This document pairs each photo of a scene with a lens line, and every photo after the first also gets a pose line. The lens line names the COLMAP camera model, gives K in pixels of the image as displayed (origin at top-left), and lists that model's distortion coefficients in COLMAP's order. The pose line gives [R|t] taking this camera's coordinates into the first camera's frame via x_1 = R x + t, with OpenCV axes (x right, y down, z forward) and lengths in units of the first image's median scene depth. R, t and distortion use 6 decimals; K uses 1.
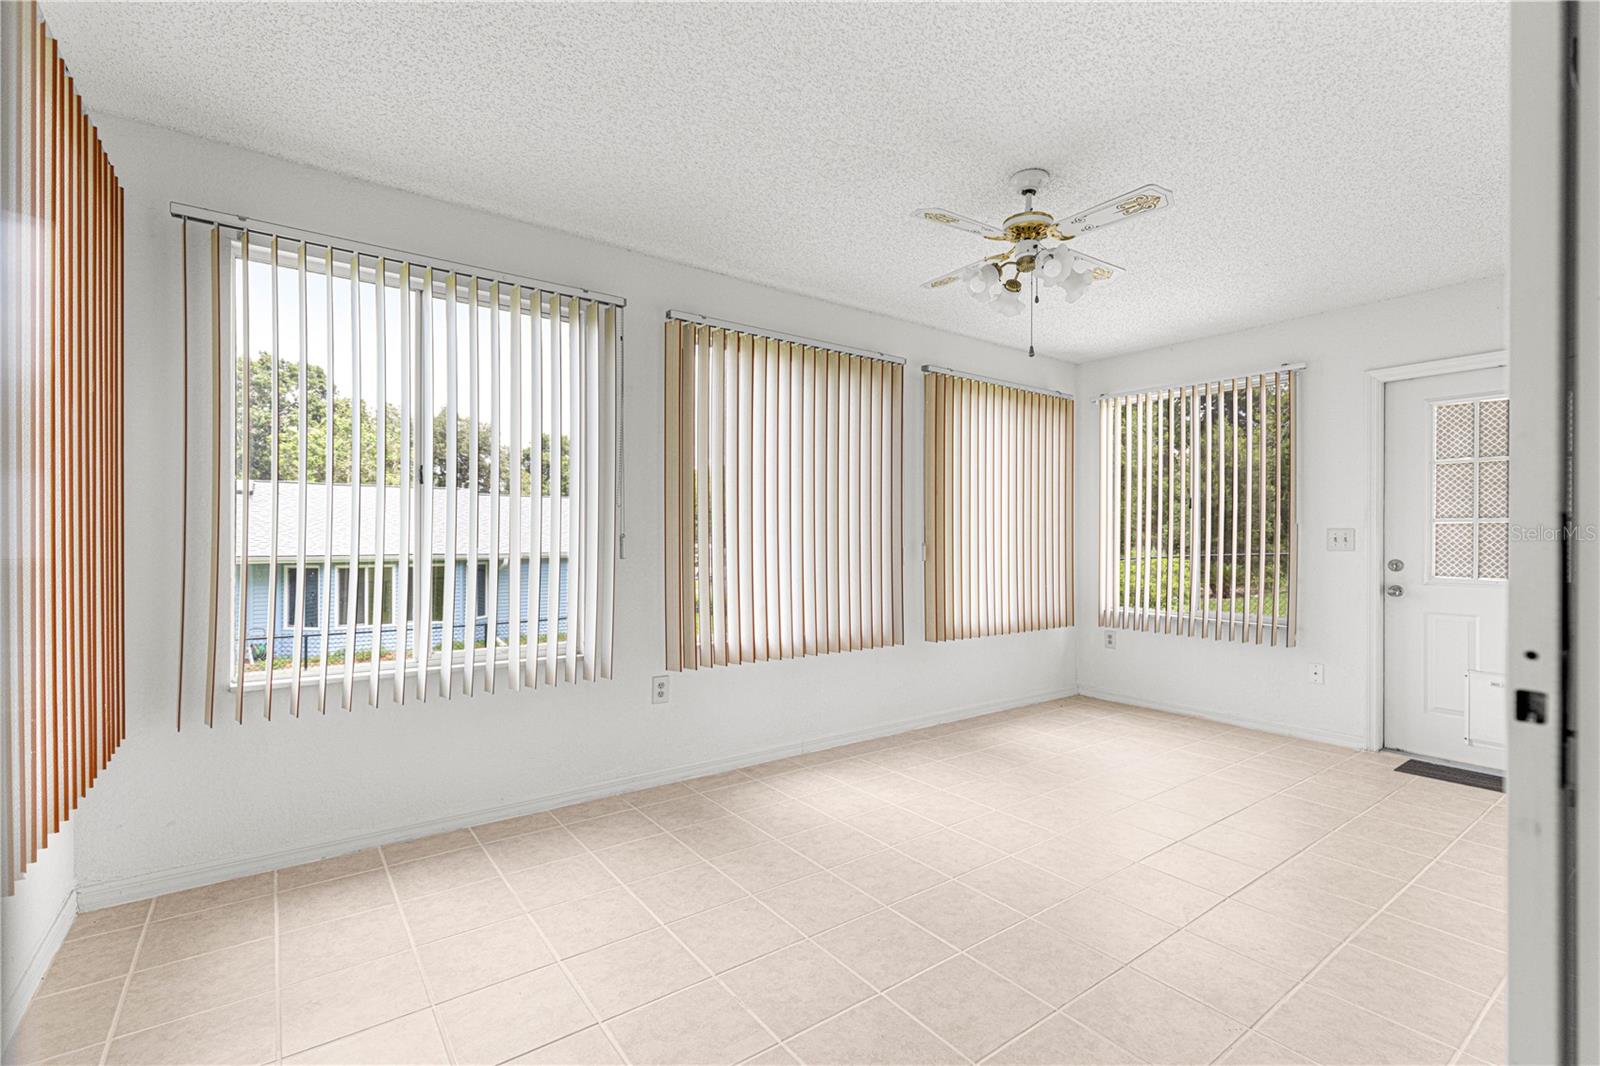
lens RADIAL K [[712.8, 0, 803.6], [0, 712.8, 538.9], [0, 0, 1]] dist [0.002268, 0.000163]
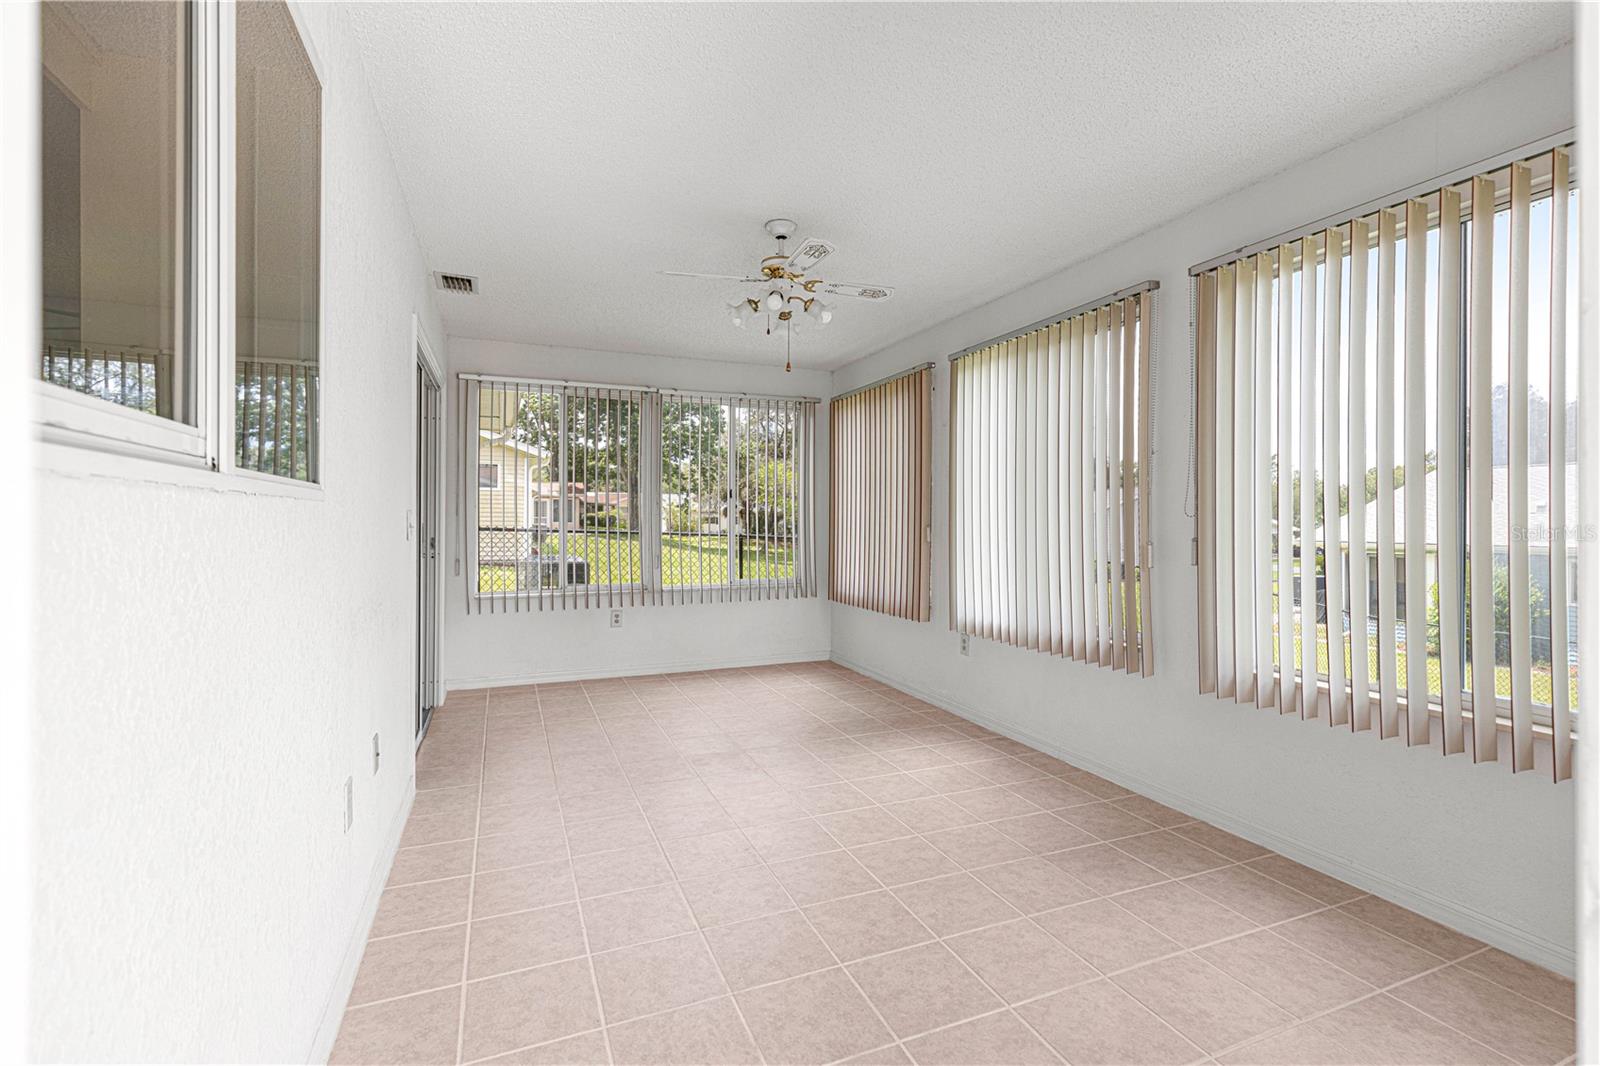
lens RADIAL K [[712.8, 0, 803.6], [0, 712.8, 538.9], [0, 0, 1]] dist [0.002268, 0.000163]
pose [[-0.236468, 0.018656, -0.971460, 1.060442], [-0.000535, 0.999813, 0.019331, -0.006834], [0.971639, 0.005091, -0.236414, 0.960803]]
